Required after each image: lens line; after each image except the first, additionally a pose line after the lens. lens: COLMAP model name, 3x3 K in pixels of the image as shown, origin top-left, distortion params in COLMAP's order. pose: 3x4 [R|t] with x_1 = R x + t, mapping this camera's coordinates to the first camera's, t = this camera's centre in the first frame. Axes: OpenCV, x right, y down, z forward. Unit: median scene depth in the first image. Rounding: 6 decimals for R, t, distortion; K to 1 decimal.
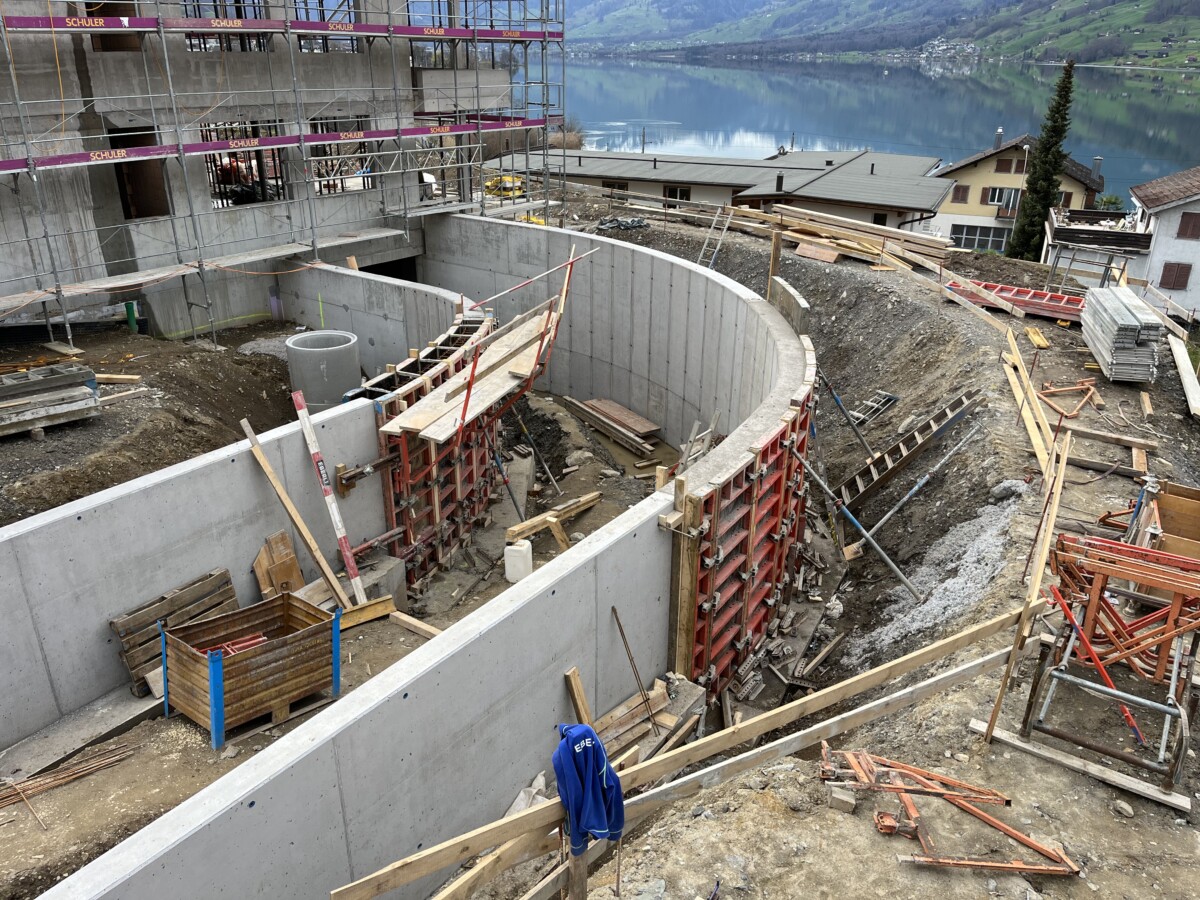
lens RADIAL K [[900.0, 0, 602.1], [0, 900.0, 451.0], [0, 0, 1]] dist [0.030674, -0.013883]
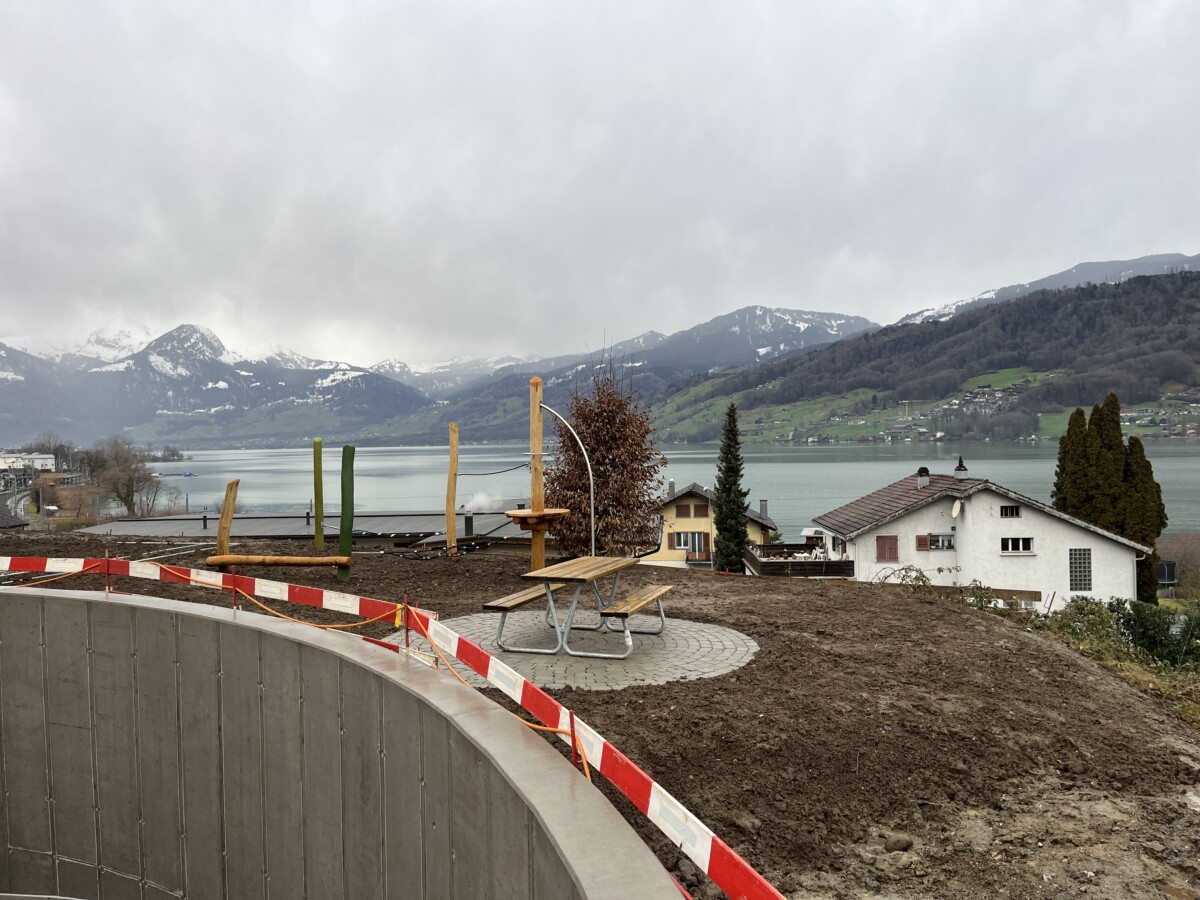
lens RADIAL K [[900.0, 0, 595.8], [0, 900.0, 449.9], [0, 0, 1]] dist [0.030674, -0.013883]
pose [[0.942375, -0.037175, 0.332486, 0.023599], [0.165790, 0.915091, -0.367589, -0.027438], [-0.290590, 0.401529, 0.868523, 0.145376]]
